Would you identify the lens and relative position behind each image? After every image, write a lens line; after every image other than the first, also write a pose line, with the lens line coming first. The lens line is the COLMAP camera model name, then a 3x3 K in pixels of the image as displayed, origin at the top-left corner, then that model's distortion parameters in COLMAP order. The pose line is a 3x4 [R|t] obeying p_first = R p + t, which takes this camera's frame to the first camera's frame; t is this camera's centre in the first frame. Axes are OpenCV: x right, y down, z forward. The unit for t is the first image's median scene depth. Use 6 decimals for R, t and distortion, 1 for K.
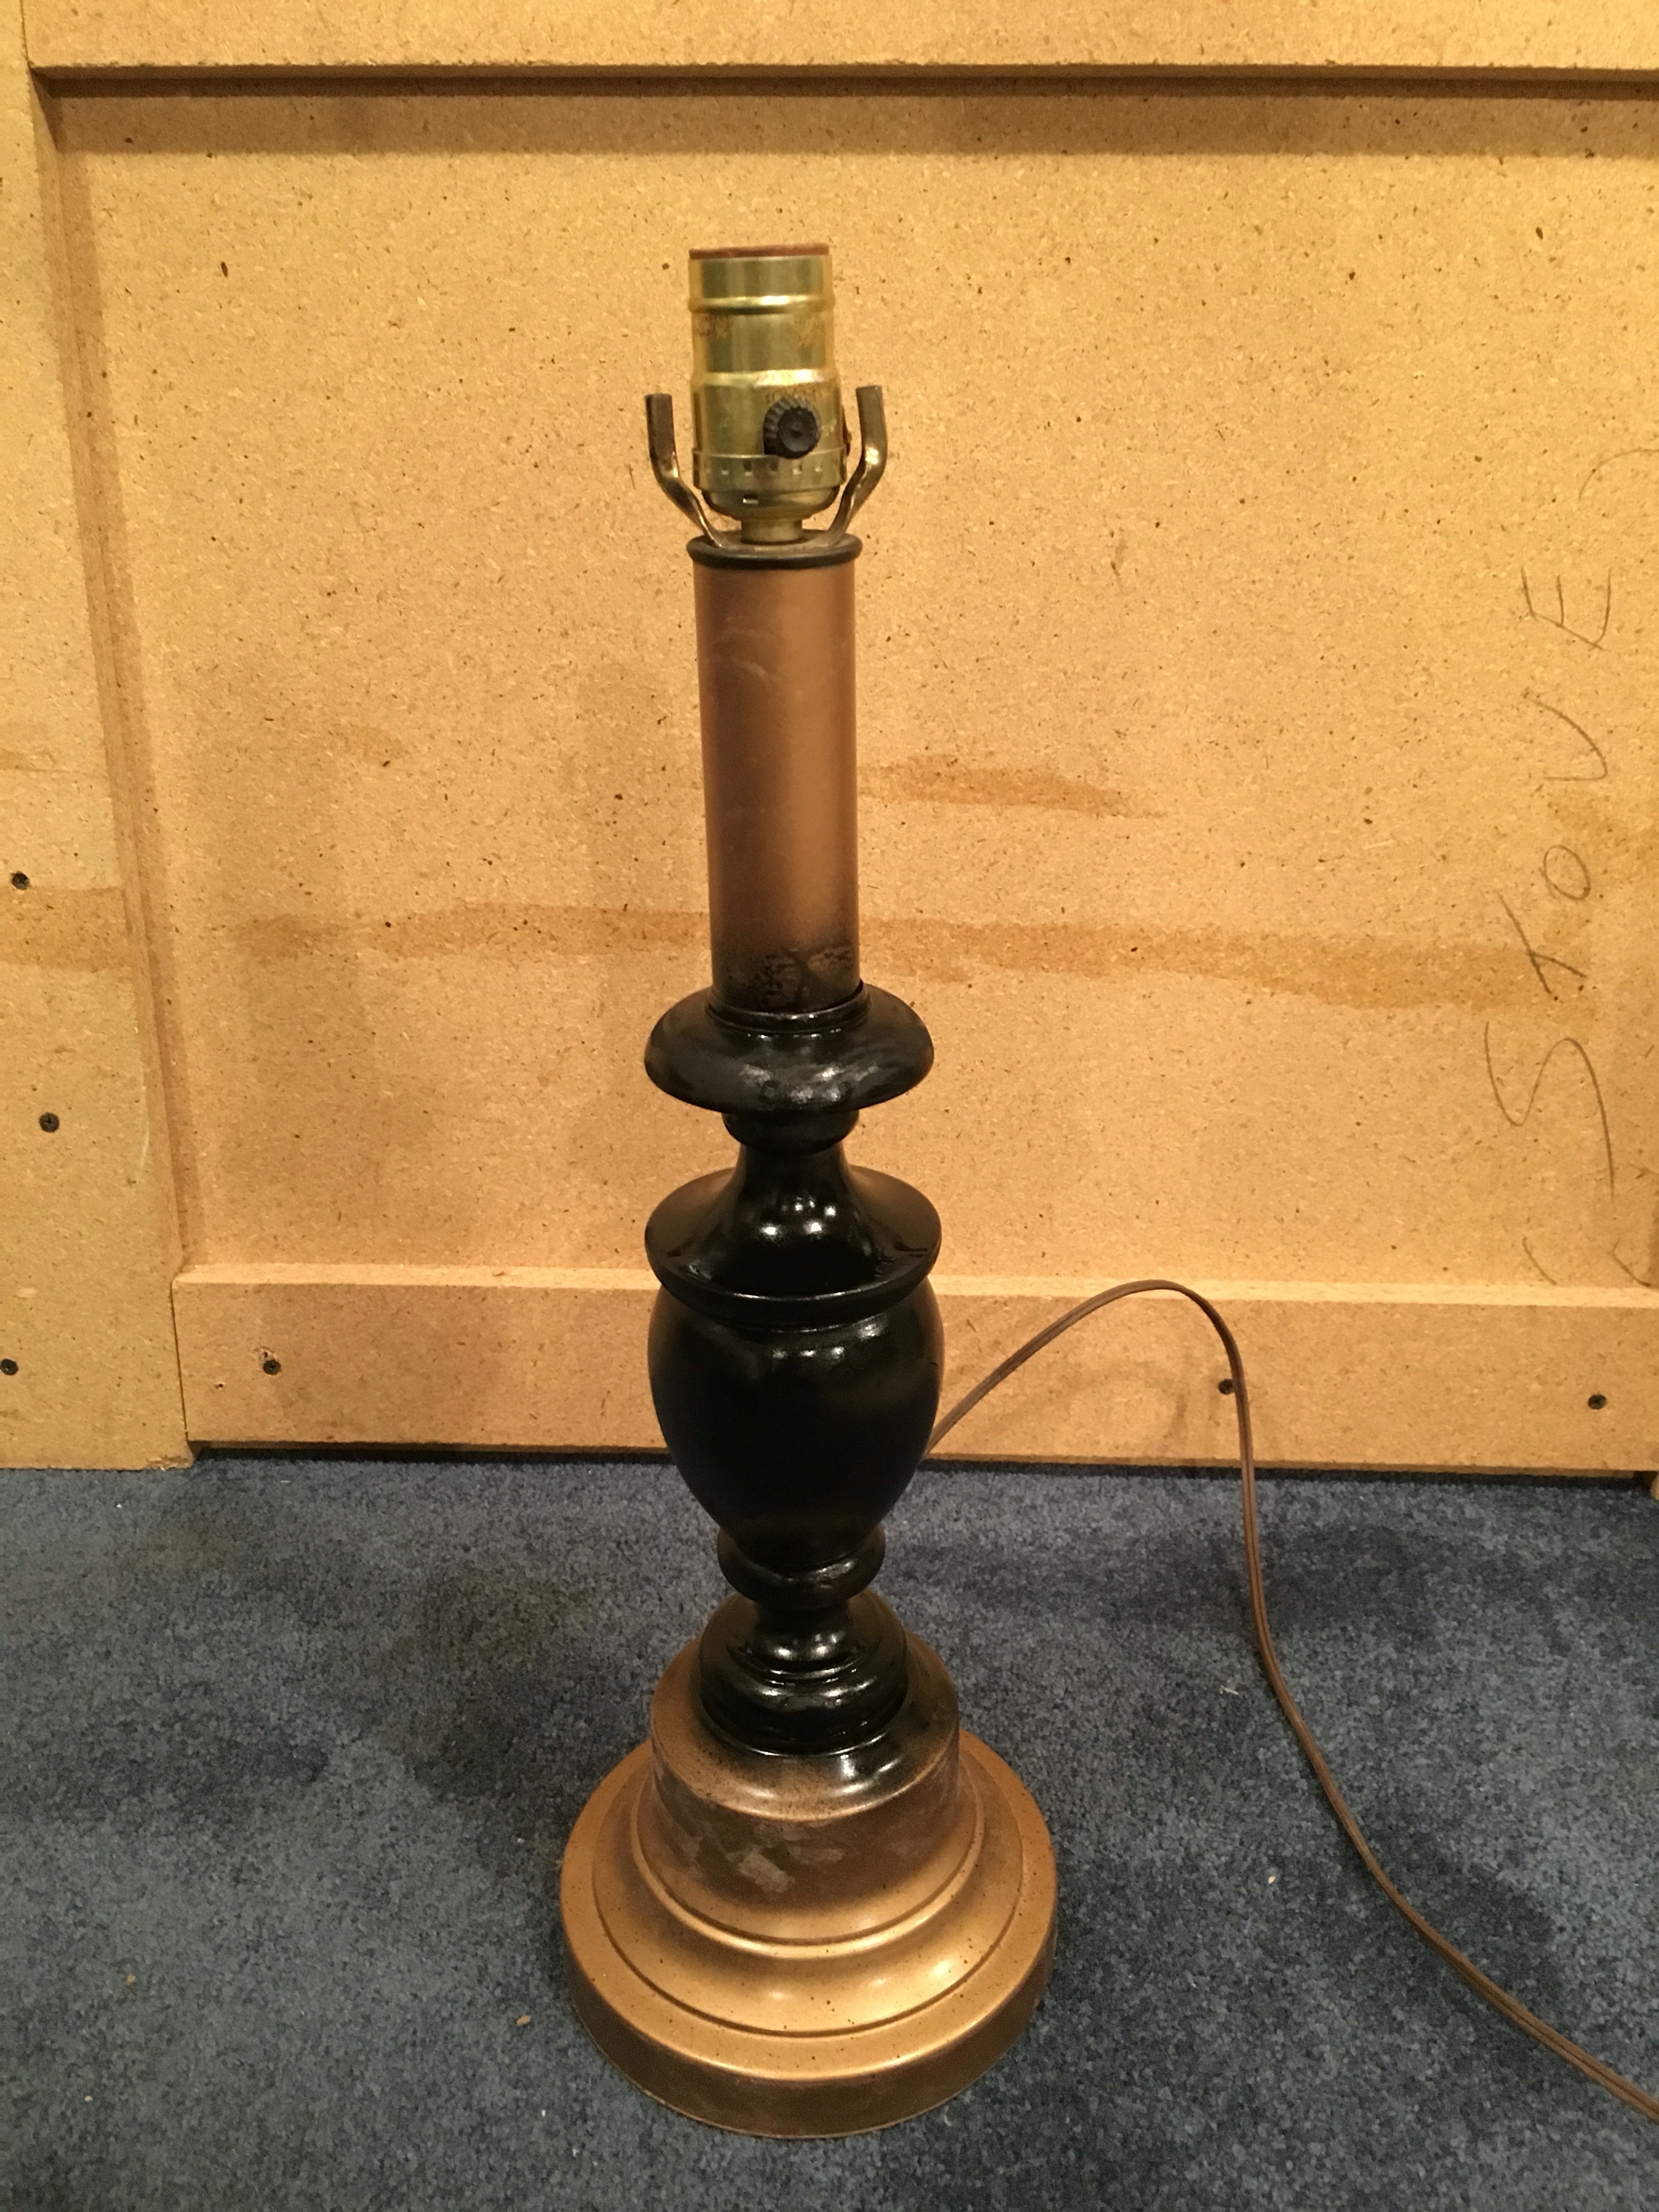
lens RADIAL K [[1901.4, 0, 849.2], [0, 1901.4, 1102.2], [0, 0, 1]] dist [0.065010, -0.117889]
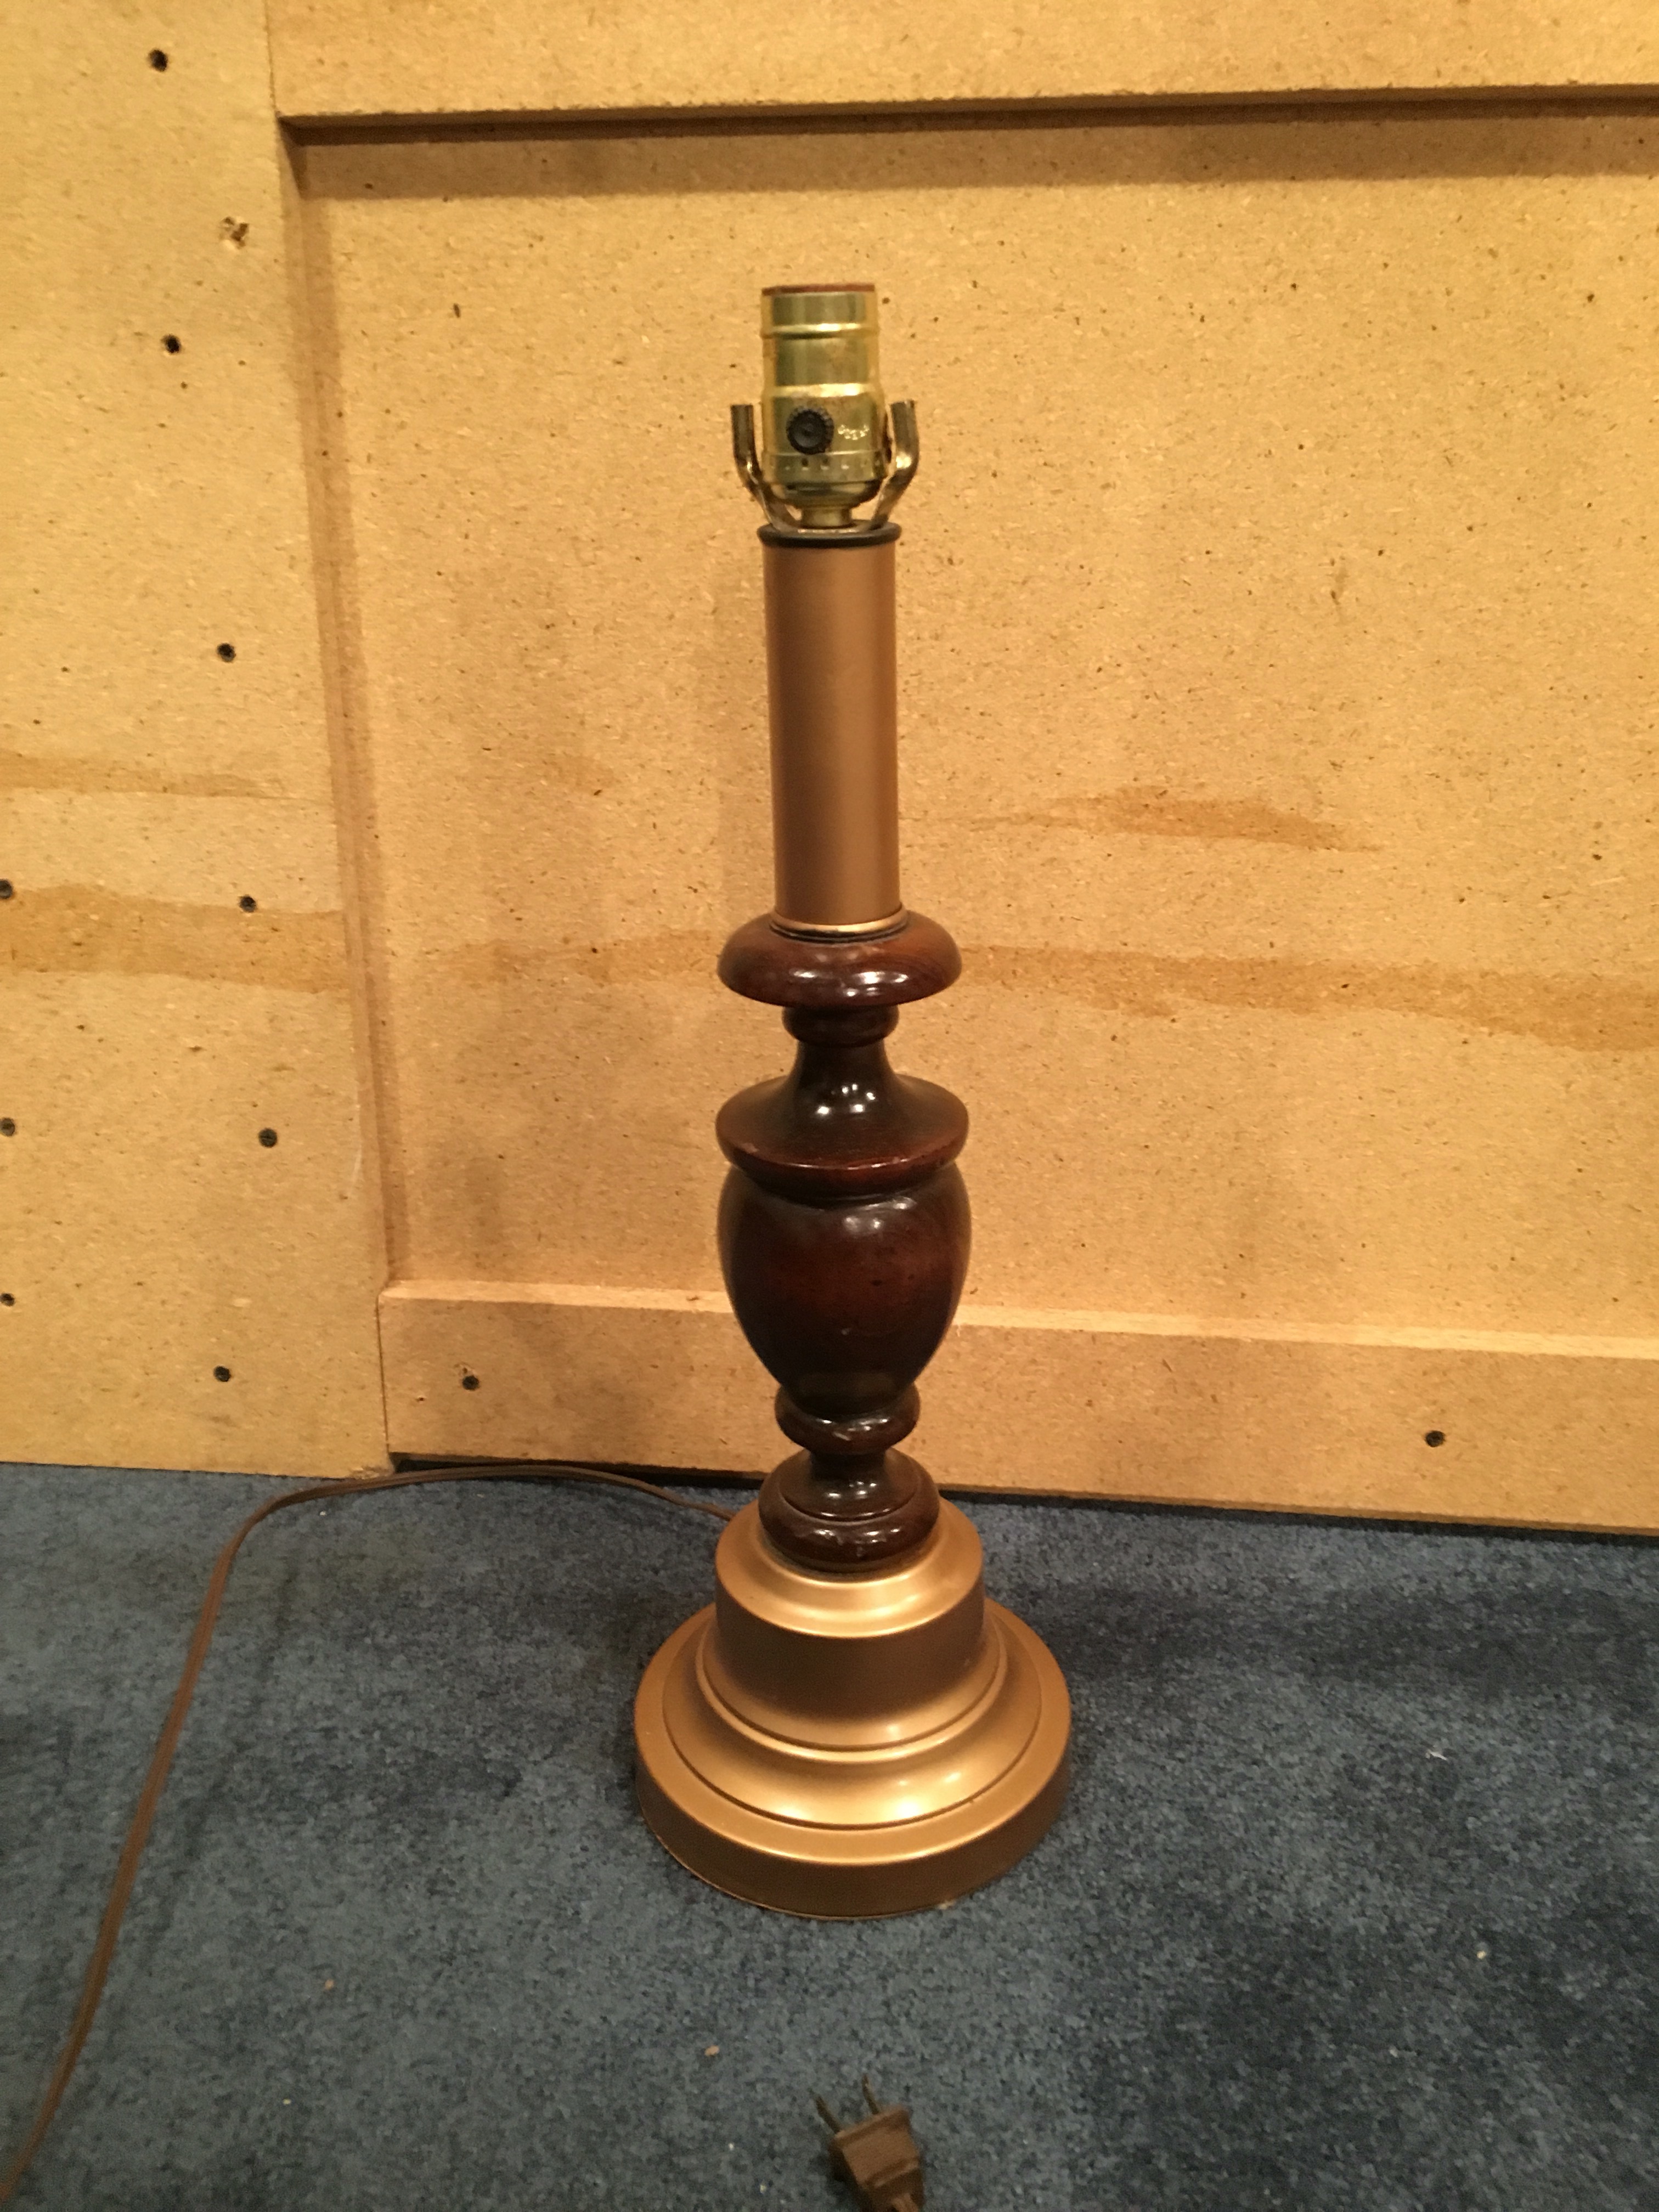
lens RADIAL K [[1901.4, 0, 843.5], [0, 1901.4, 1098.9], [0, 0, 1]] dist [0.065010, -0.117889]
pose [[0.995560, 0.020859, -0.091787, -0.016146], [-0.022348, 0.999634, -0.015227, -0.001690], [0.091436, 0.017211, 0.995662, 0.004432]]
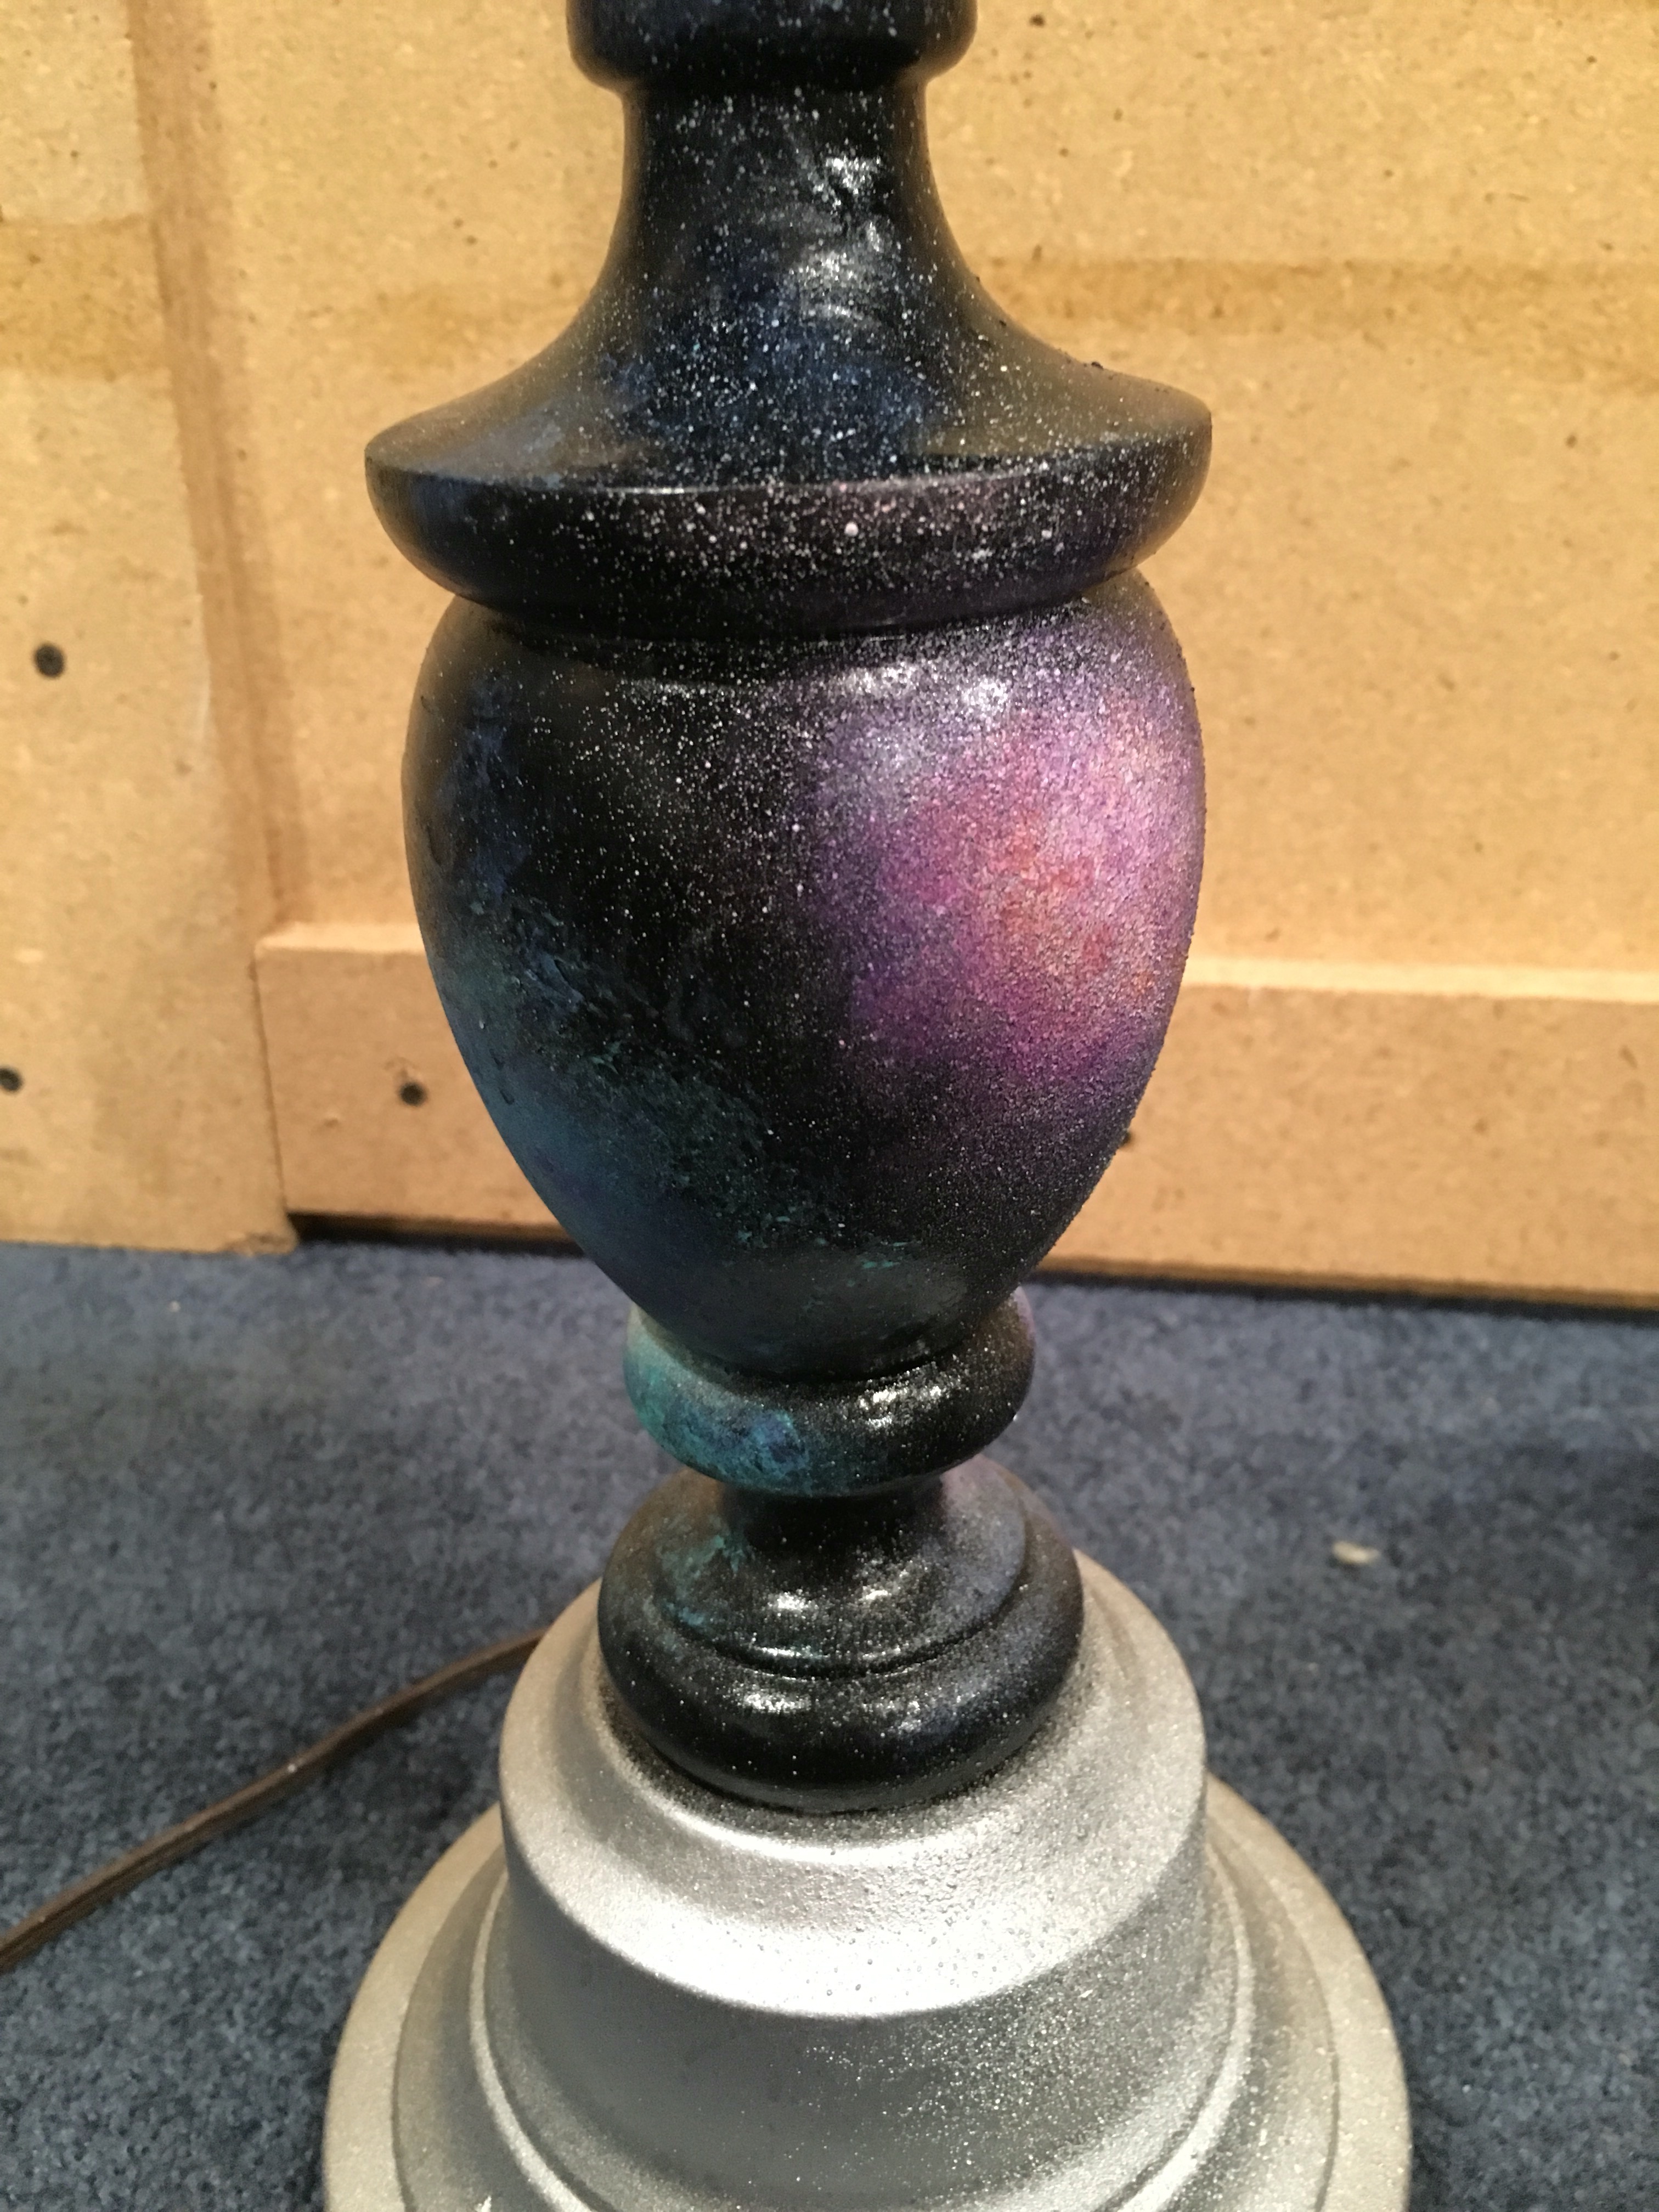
lens RADIAL K [[1901.4, 0, 836.9], [0, 1901.4, 1129.5], [0, 0, 1]] dist [0.065010, -0.117889]
pose [[0.991822, 0.035562, -0.122577, -0.104040], [-0.026262, 0.996710, 0.076673, 0.111268], [0.124900, -0.072827, 0.989493, 0.462588]]
